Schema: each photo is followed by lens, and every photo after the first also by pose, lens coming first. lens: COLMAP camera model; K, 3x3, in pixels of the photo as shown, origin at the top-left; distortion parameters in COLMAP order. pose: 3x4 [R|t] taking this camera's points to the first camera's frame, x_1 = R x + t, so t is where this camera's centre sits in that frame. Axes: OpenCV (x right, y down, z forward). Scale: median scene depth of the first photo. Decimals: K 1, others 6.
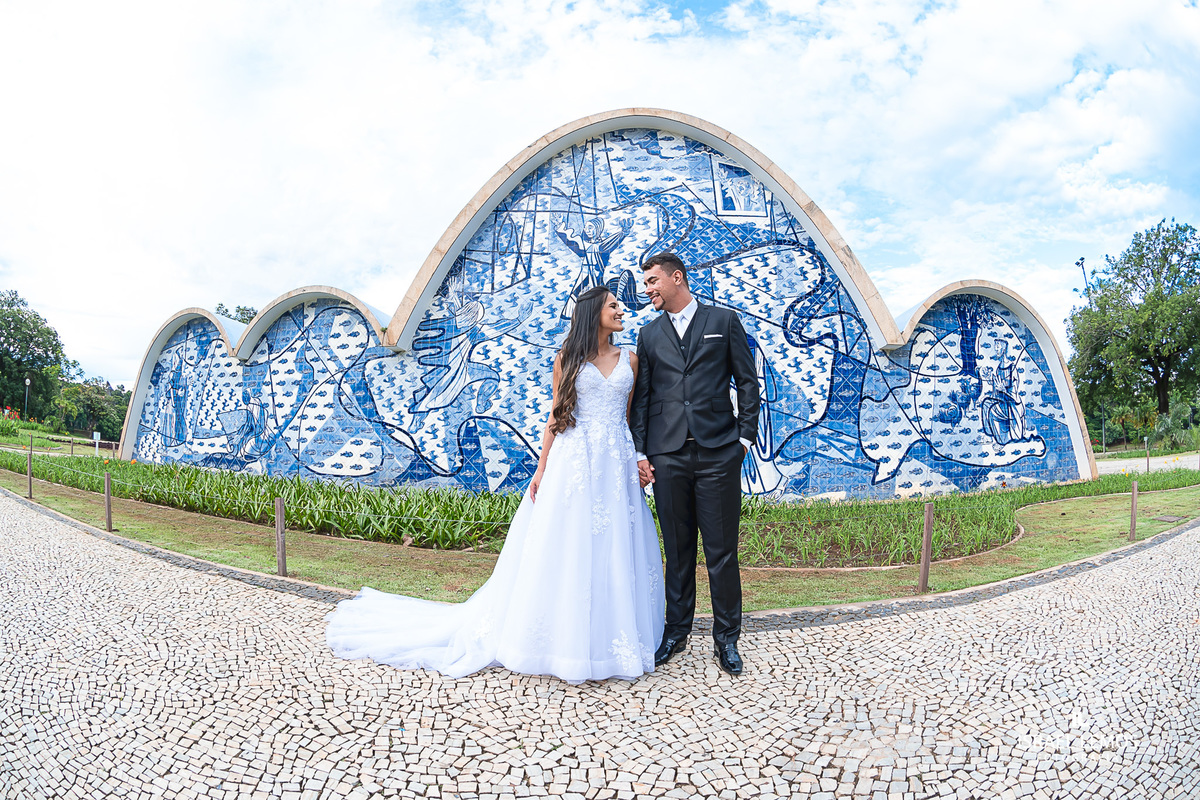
lens RADIAL K [[518.6, 0, 600.0], [0, 518.6, 400.0], [0, 0, 1]] dist [-0.000011, 0.000001]
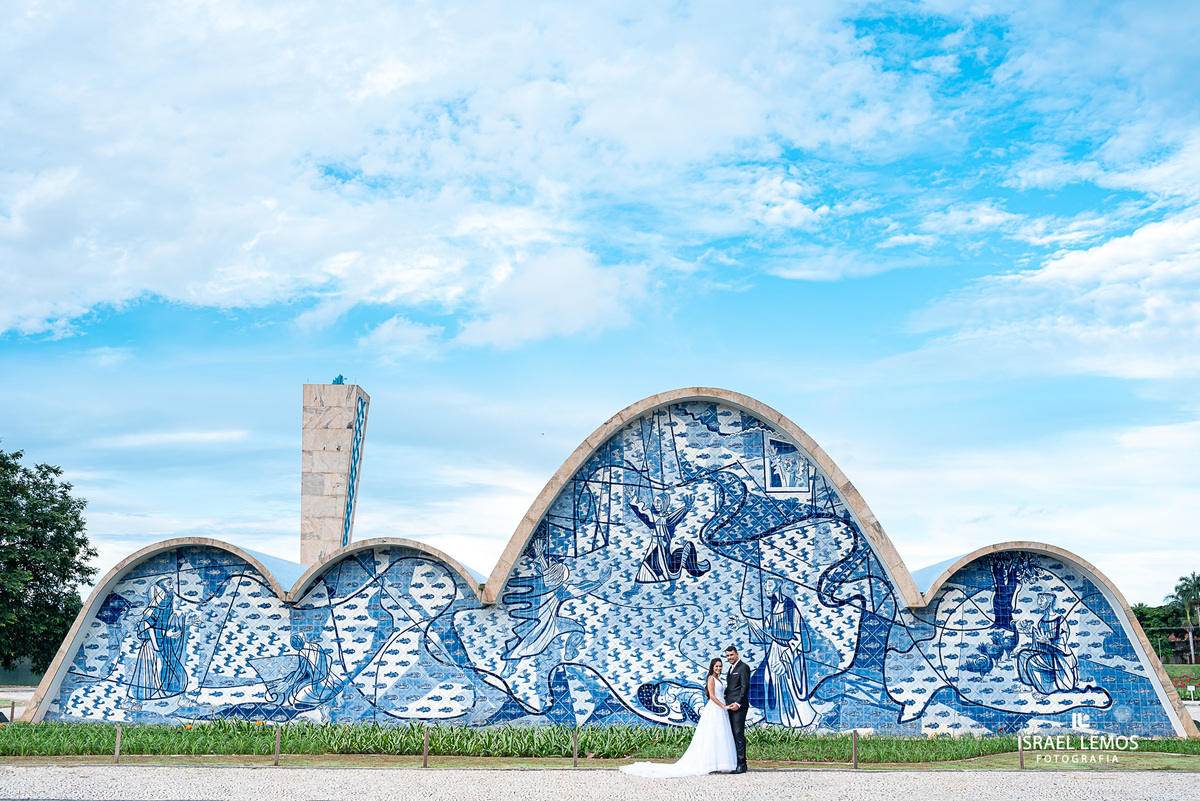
lens RADIAL K [[1231.3, 0, 540.9], [0, 1231.3, 400.5], [0, 0, 1]] dist [-0.049843, 0.098716]
pose [[0.995037, -0.012057, -0.098774, -0.005398], [-0.006937, 0.981813, -0.189722, -0.024008], [0.099265, 0.189466, 0.976857, -1.812436]]
